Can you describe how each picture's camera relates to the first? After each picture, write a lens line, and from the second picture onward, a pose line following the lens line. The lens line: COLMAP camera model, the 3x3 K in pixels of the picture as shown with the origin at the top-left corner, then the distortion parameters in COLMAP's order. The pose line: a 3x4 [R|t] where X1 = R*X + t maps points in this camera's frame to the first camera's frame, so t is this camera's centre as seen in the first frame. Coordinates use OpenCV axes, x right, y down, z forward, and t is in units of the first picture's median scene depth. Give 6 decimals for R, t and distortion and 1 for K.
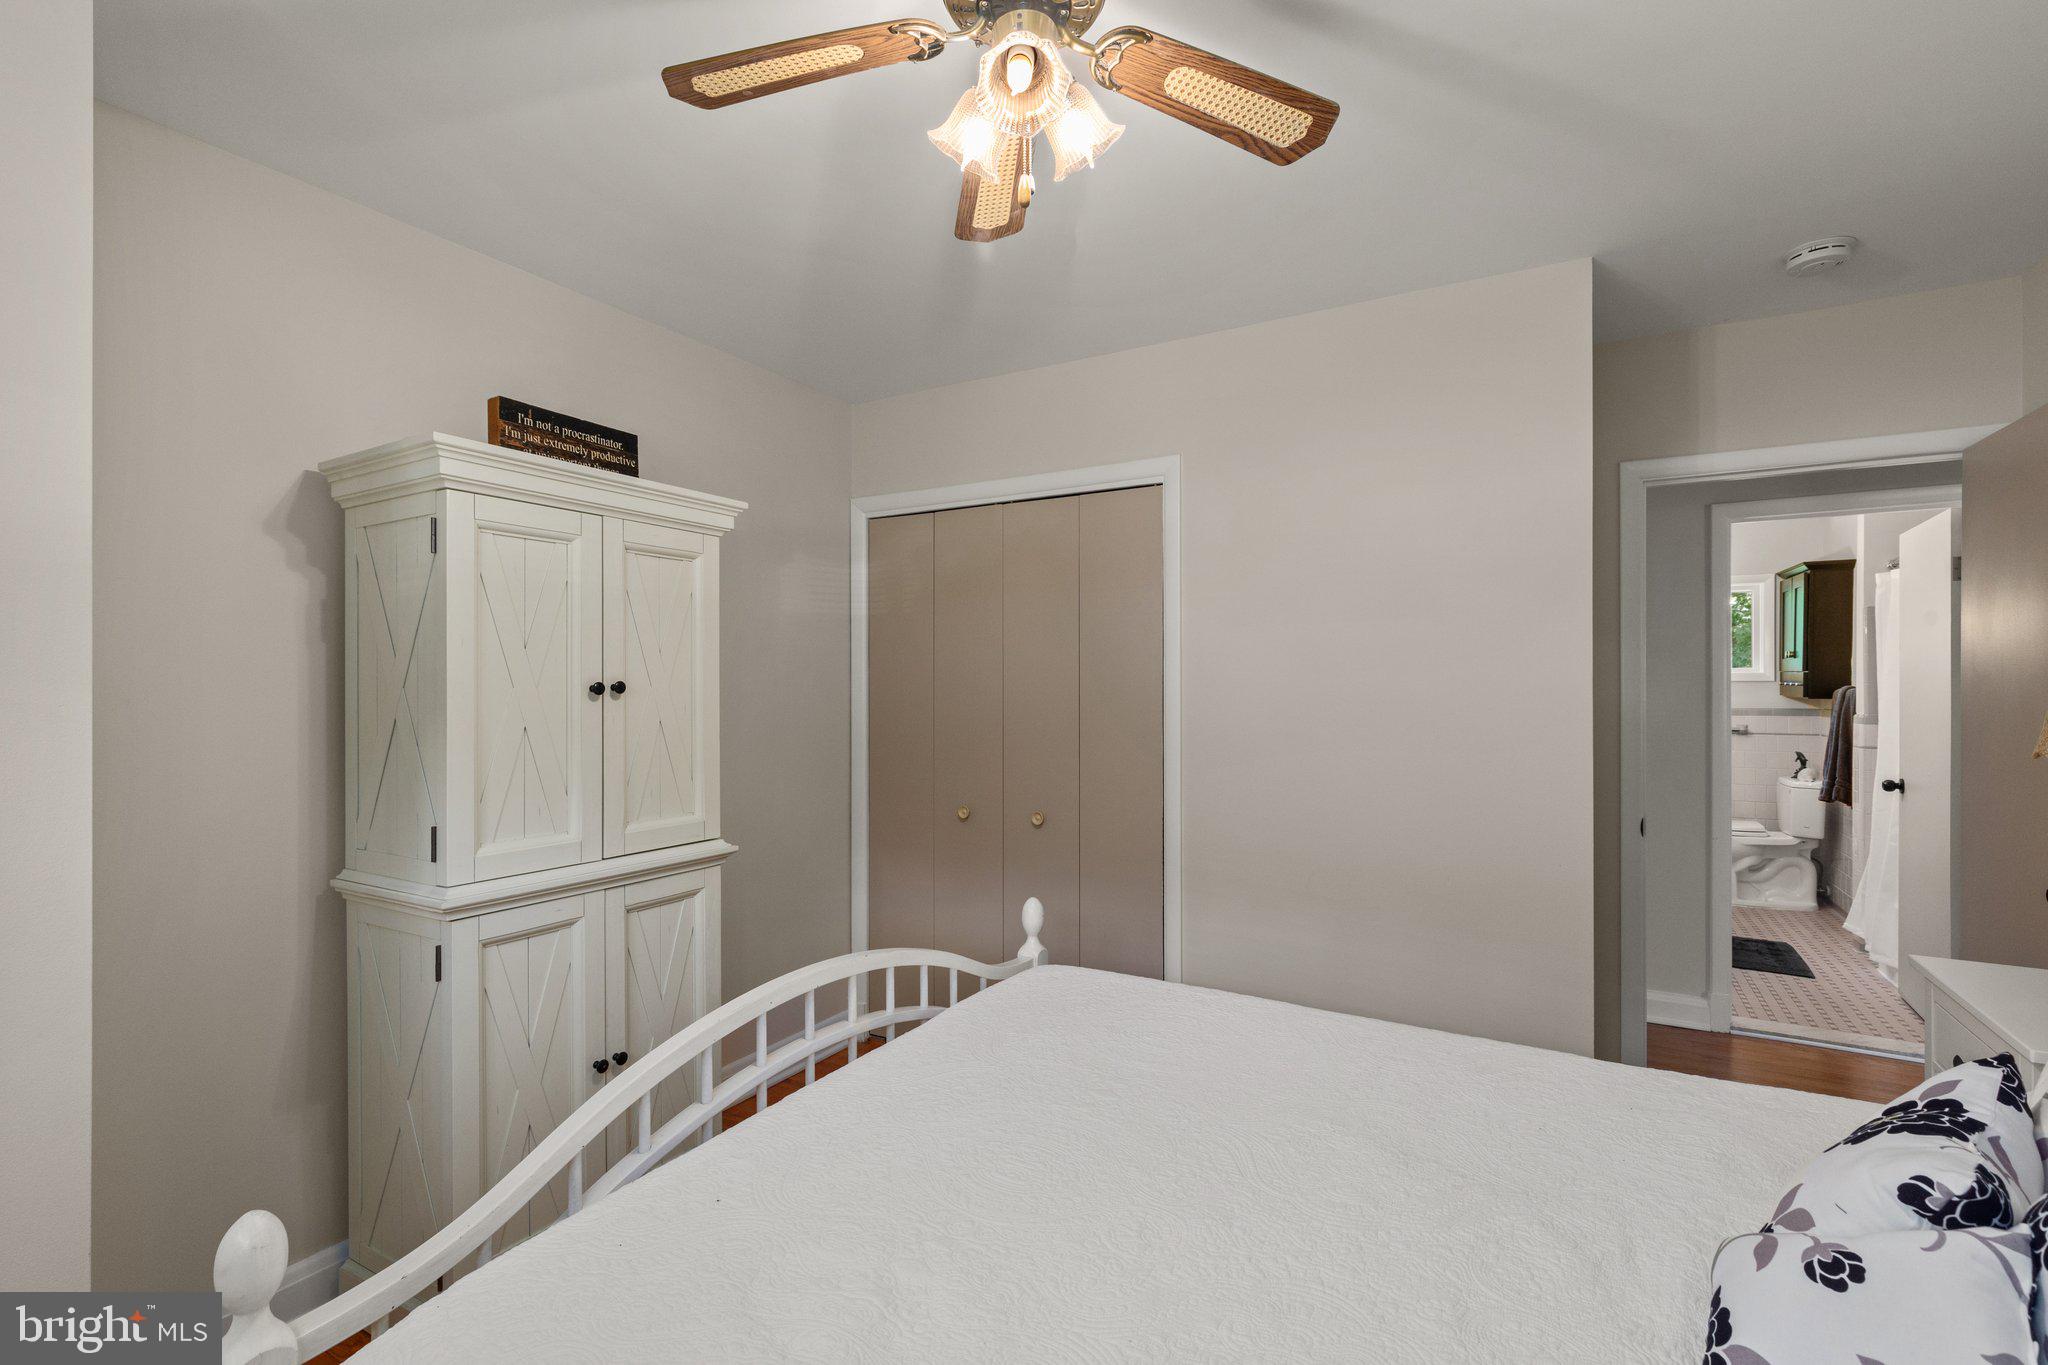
lens RADIAL K [[903.6, 0, 1017.6], [0, 903.6, 668.9], [0, 0, 1]] dist [0.000742, 0.000061]
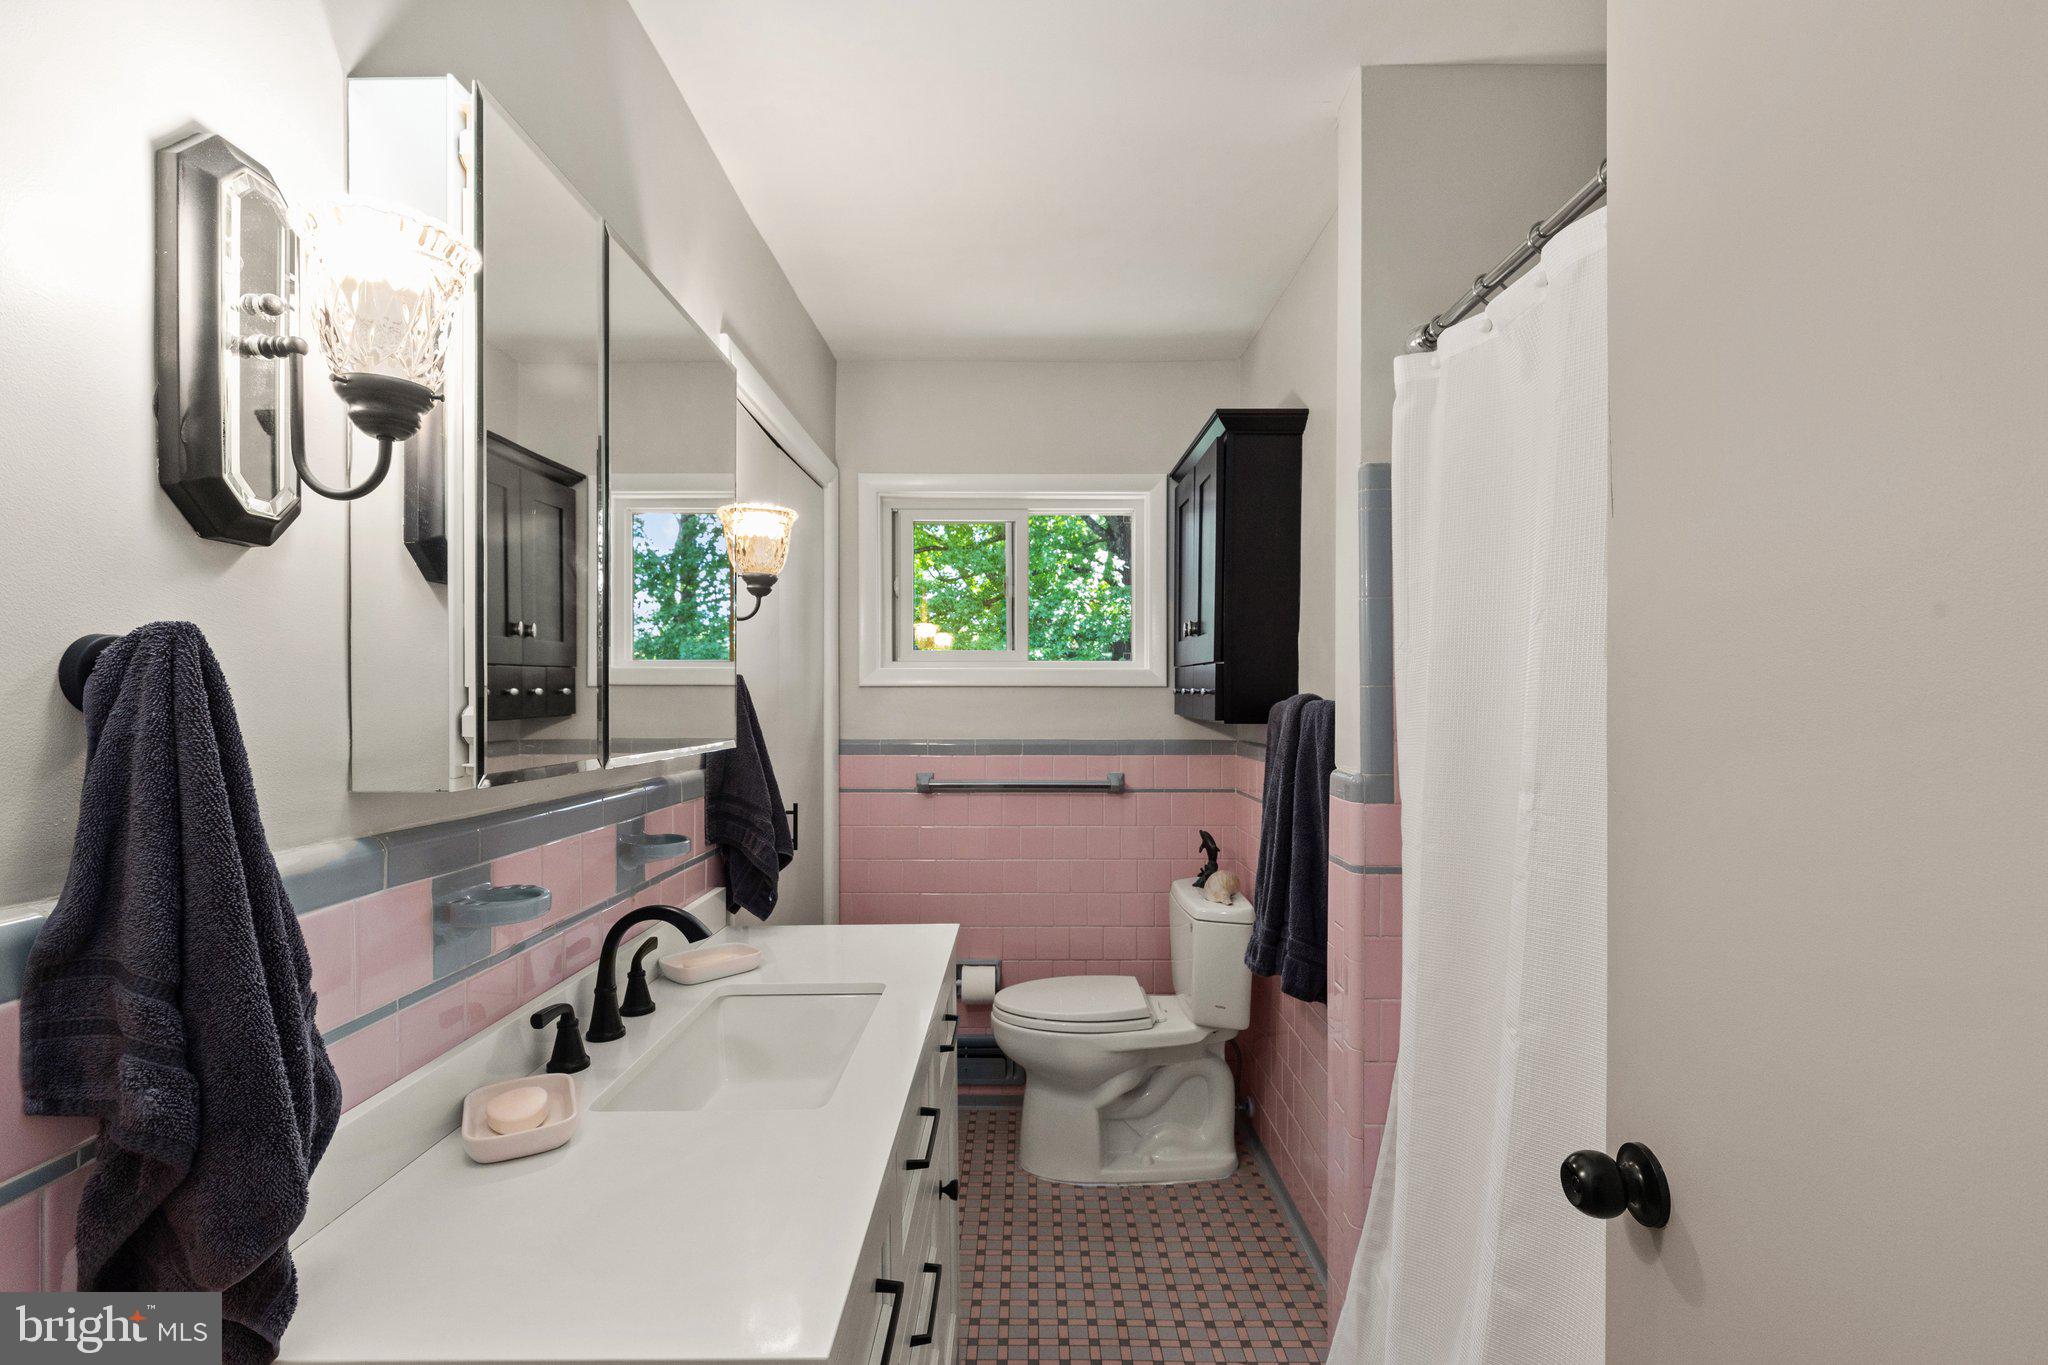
lens RADIAL K [[945.7, 0, 1021.0], [0, 945.7, 688.5], [0, 0, 1]] dist [0.008889, -0.001388]
pose [[0.858383, -0.002366, 0.513003, 0.521787], [-0.000200, 0.999988, 0.004948, 0.012700], [-0.513009, -0.004350, 0.858372, 0.618344]]
